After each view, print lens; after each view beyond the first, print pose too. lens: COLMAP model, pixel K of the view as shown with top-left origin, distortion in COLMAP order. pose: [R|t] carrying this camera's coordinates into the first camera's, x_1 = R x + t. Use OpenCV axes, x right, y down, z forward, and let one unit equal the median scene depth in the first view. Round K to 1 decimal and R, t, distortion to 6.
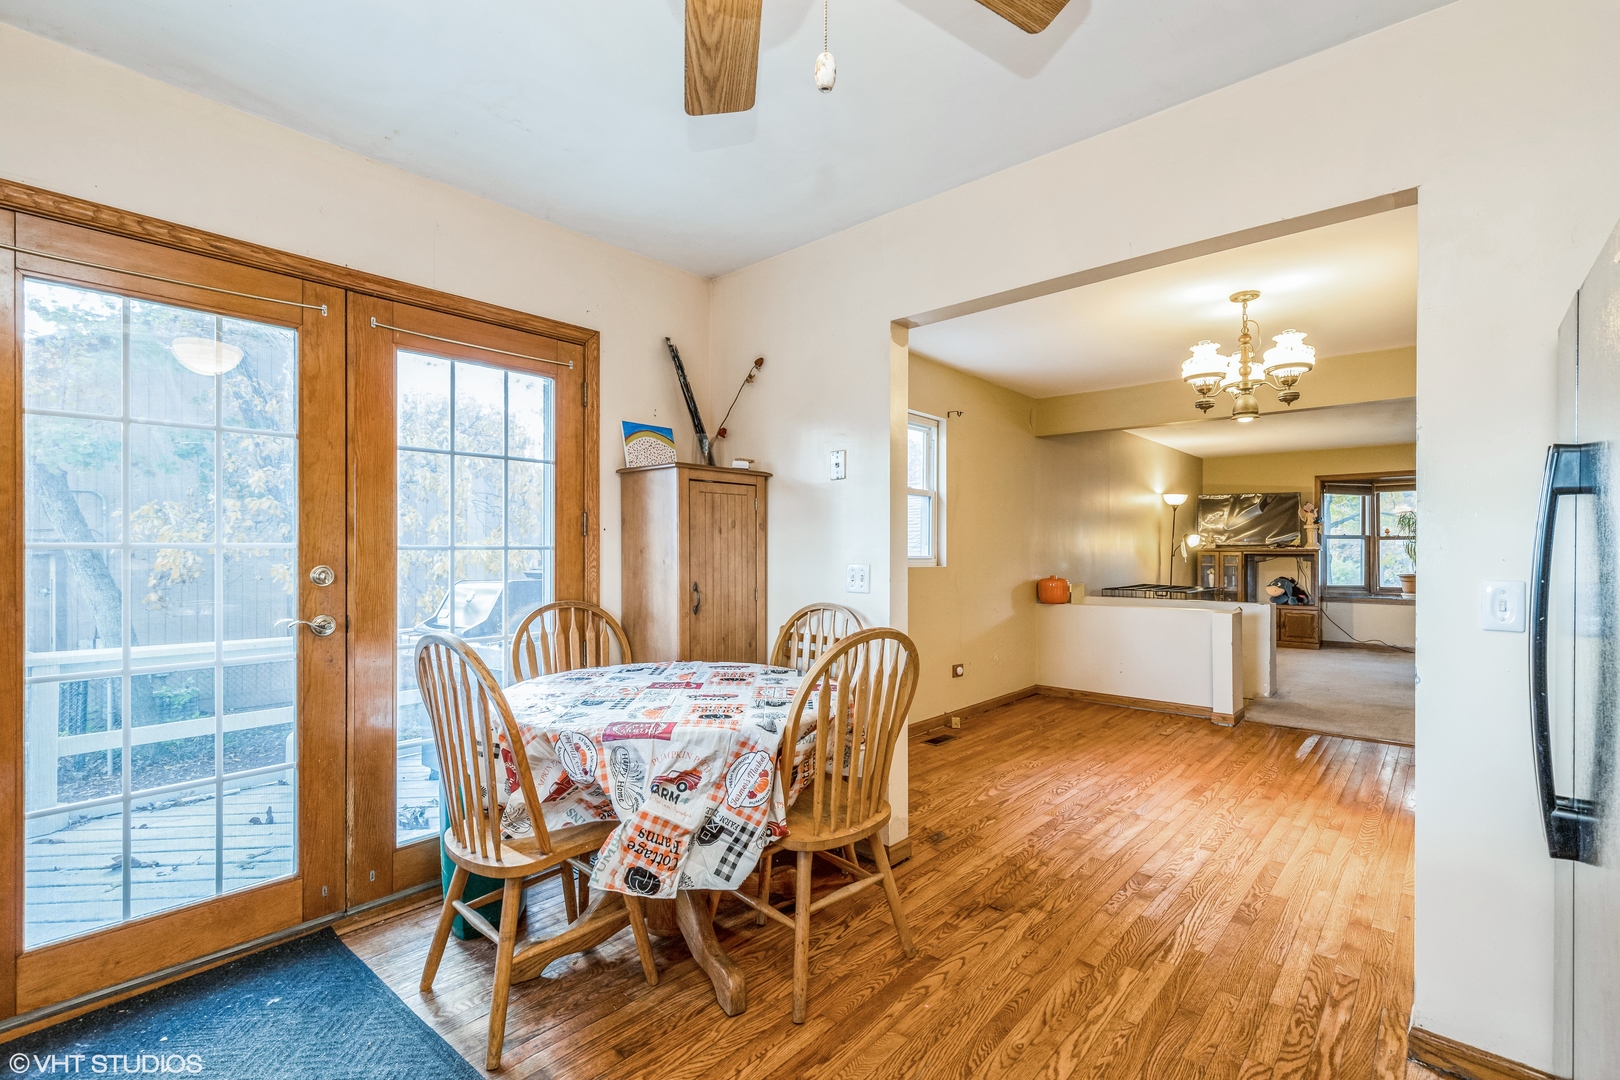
lens RADIAL K [[725.1, 0, 818.4], [0, 725.1, 553.6], [0, 0, 1]] dist [0.000803, 0.000333]
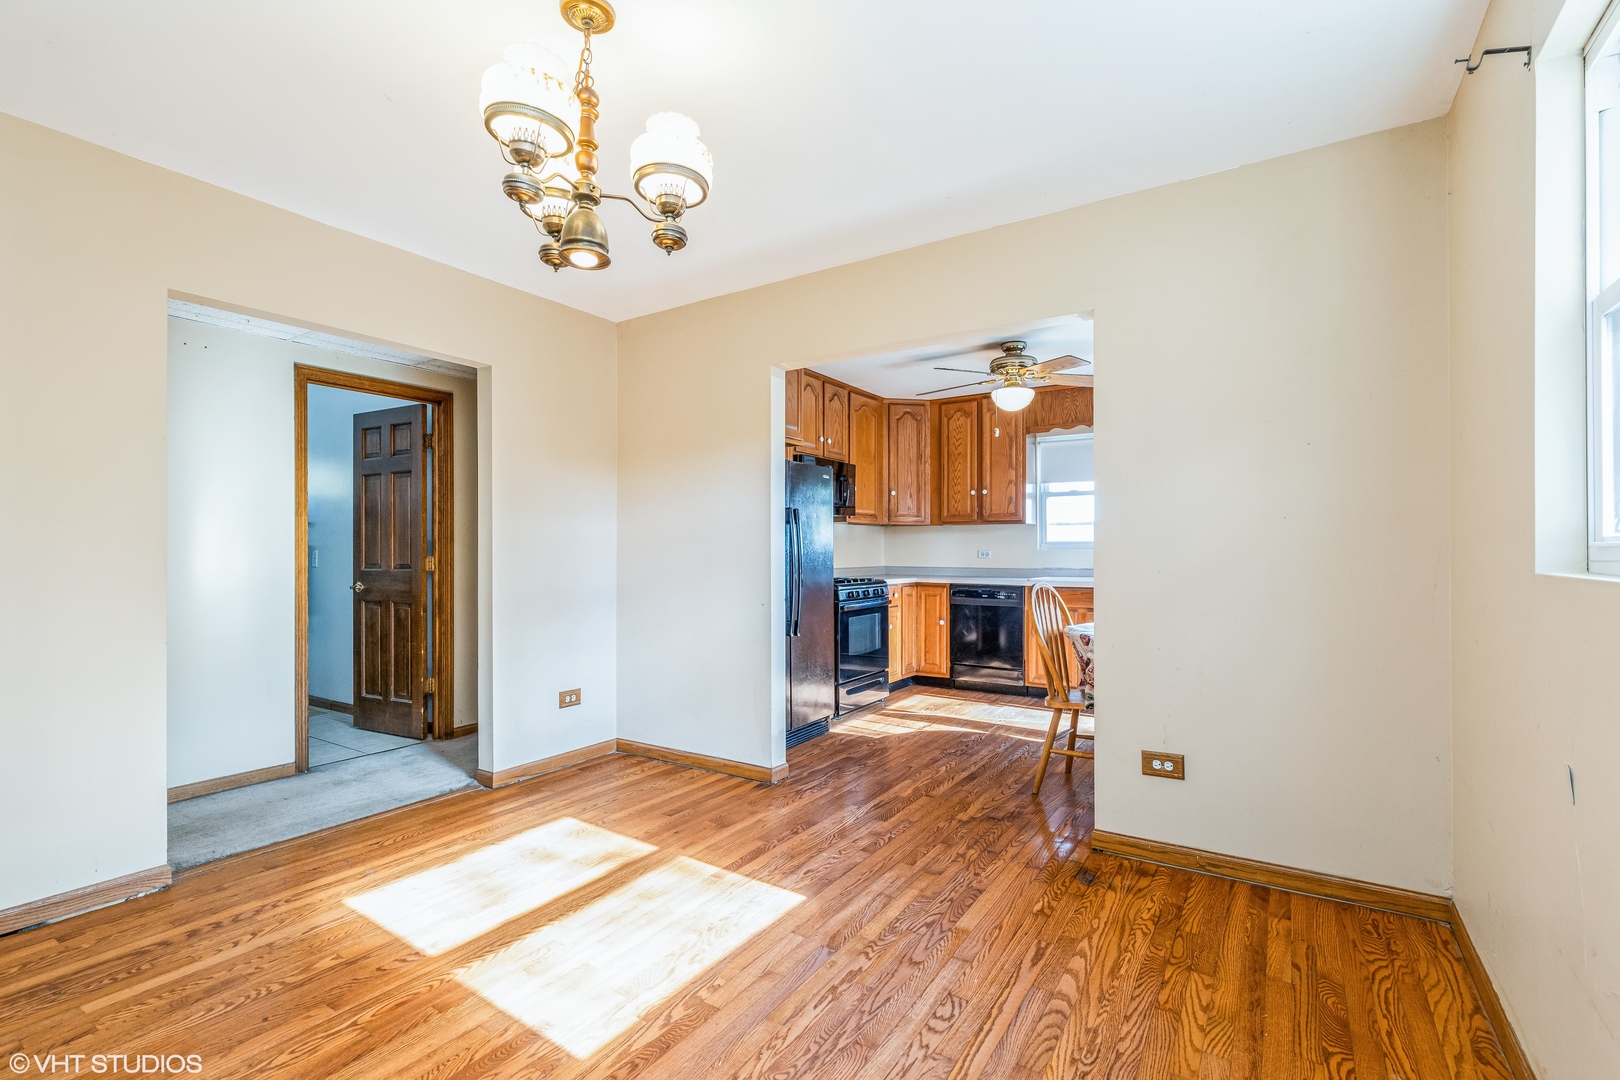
lens RADIAL K [[725.1, 0, 818.4], [0, 725.1, 553.6], [0, 0, 1]] dist [0.000803, 0.000333]
pose [[-0.988610, -0.002453, -0.150477, 0.695944], [-0.003826, 0.999954, 0.008838, 0.012102], [0.150449, 0.009313, -0.988574, 2.071031]]
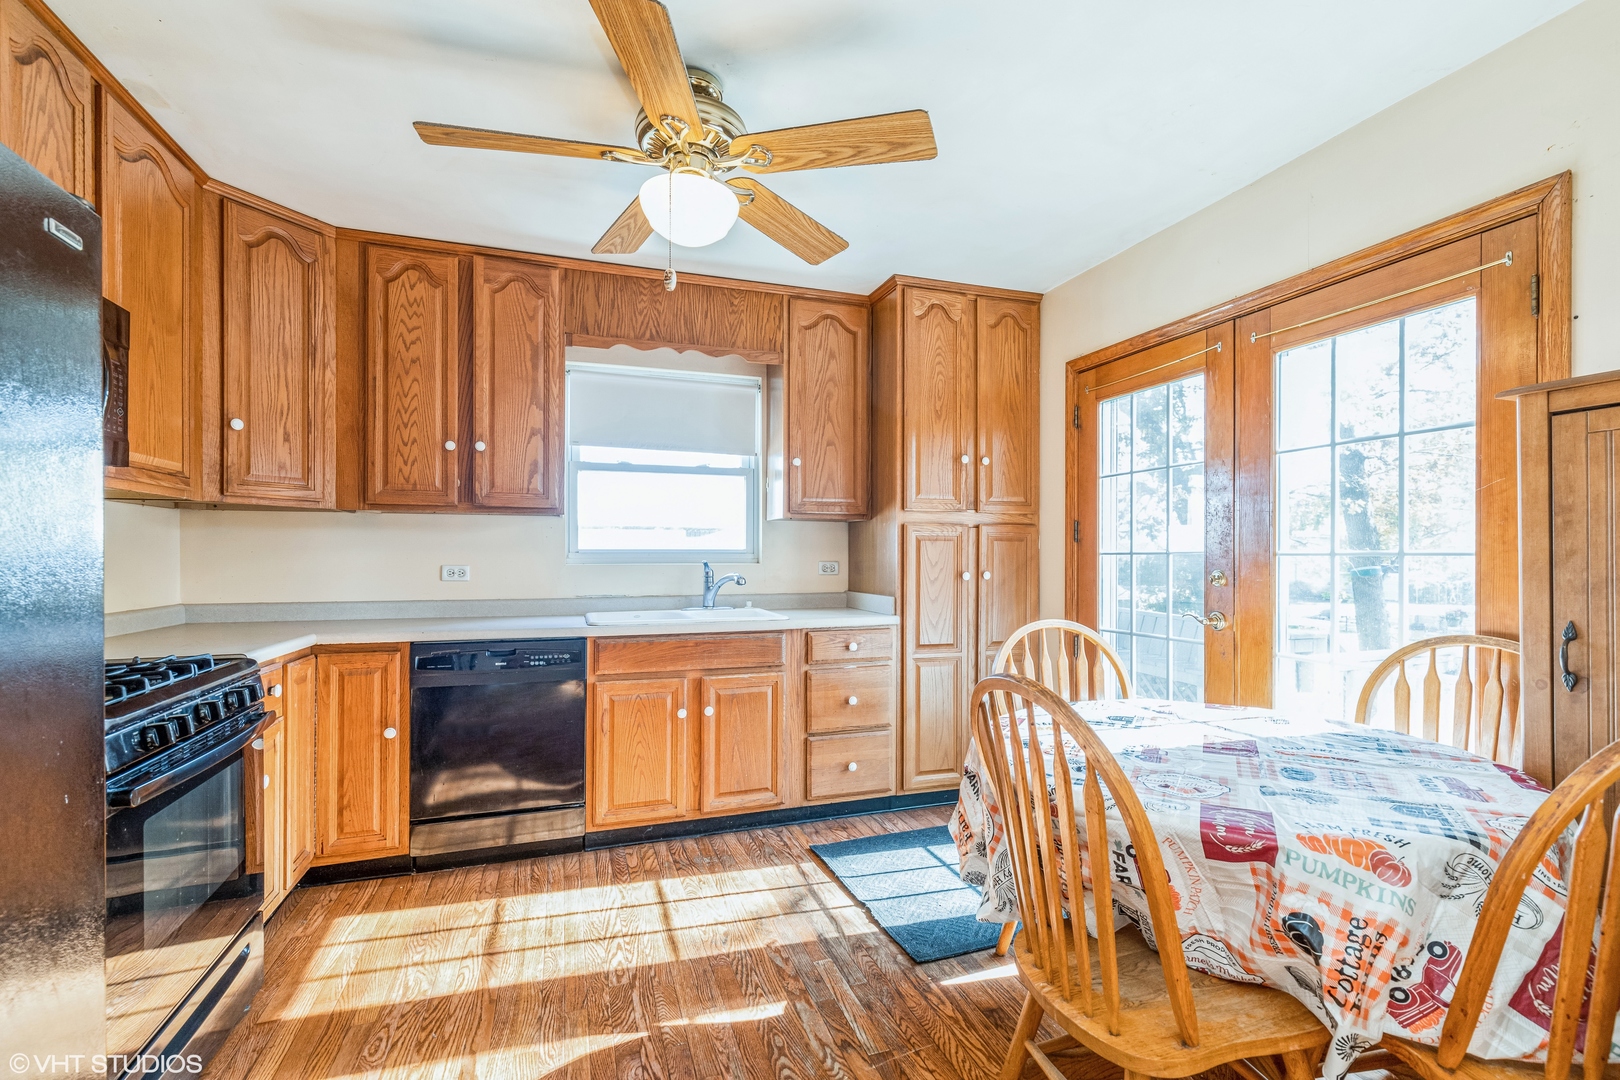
lens RADIAL K [[725.1, 0, 818.4], [0, 725.1, 553.6], [0, 0, 1]] dist [0.000803, 0.000333]
pose [[-0.485225, -0.004056, -0.874380, 0.555328], [-0.006896, 0.999976, -0.000812, -0.002132], [0.874362, 0.005635, -0.485242, 0.881859]]
